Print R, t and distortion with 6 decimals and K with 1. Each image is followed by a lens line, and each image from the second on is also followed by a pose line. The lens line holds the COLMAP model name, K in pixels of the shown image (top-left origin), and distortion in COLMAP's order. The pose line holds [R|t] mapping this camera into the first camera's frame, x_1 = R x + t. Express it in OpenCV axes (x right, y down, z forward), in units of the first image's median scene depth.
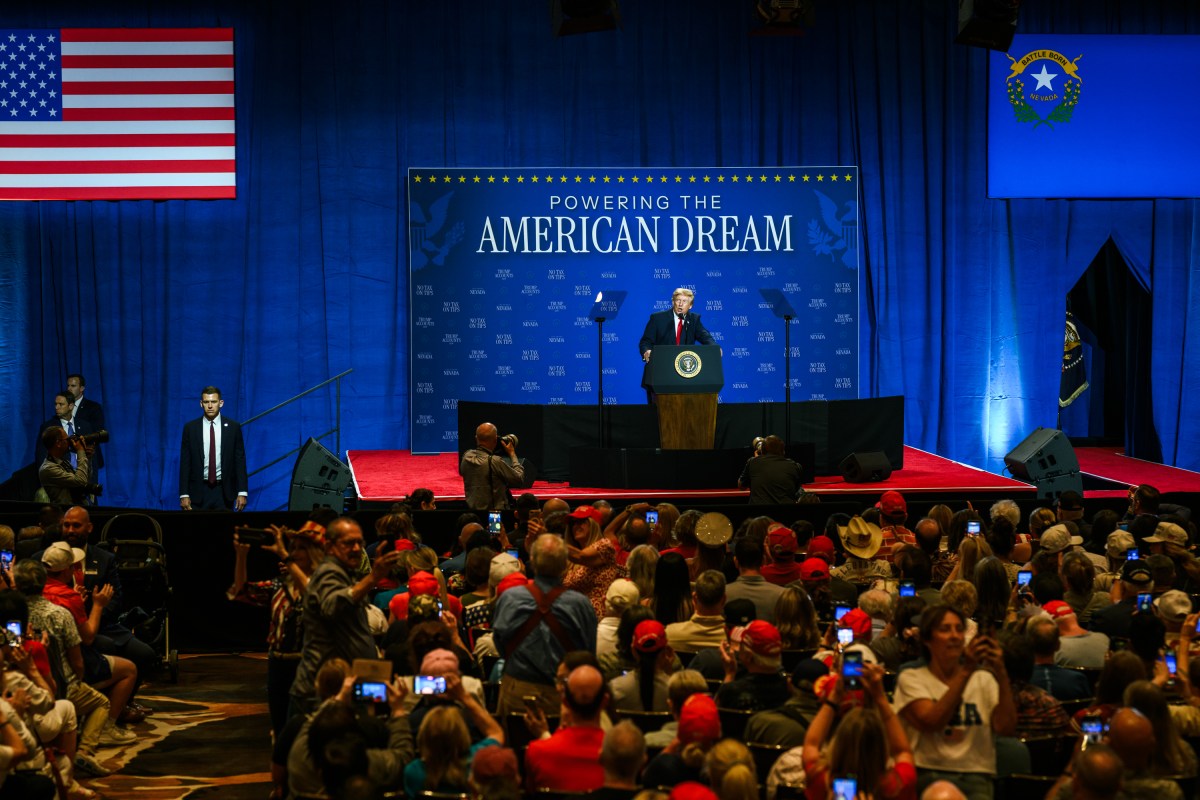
lens RADIAL K [[2981.5, 0, 599.0], [0, 2981.5, 472.0], [0, 0, 1]] dist [0.033579, 0.089723]
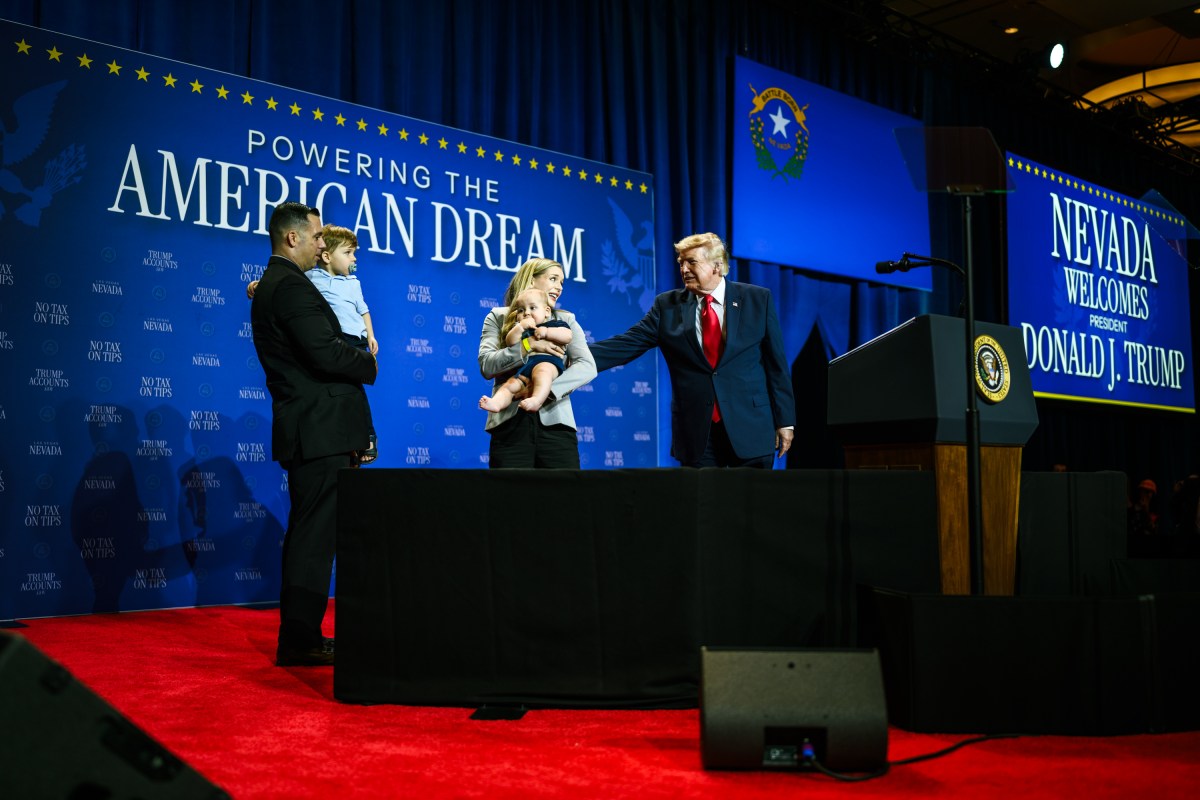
lens RADIAL K [[1236.7, 0, 575.8], [0, 1236.7, 398.5], [0, 0, 1]] dist [0.002225, -0.012666]
pose [[0.818887, 0.047112, 0.572018, -0.093432], [0.039999, 0.989518, -0.138759, -0.010543], [-0.572559, 0.136508, 0.808419, 0.787945]]
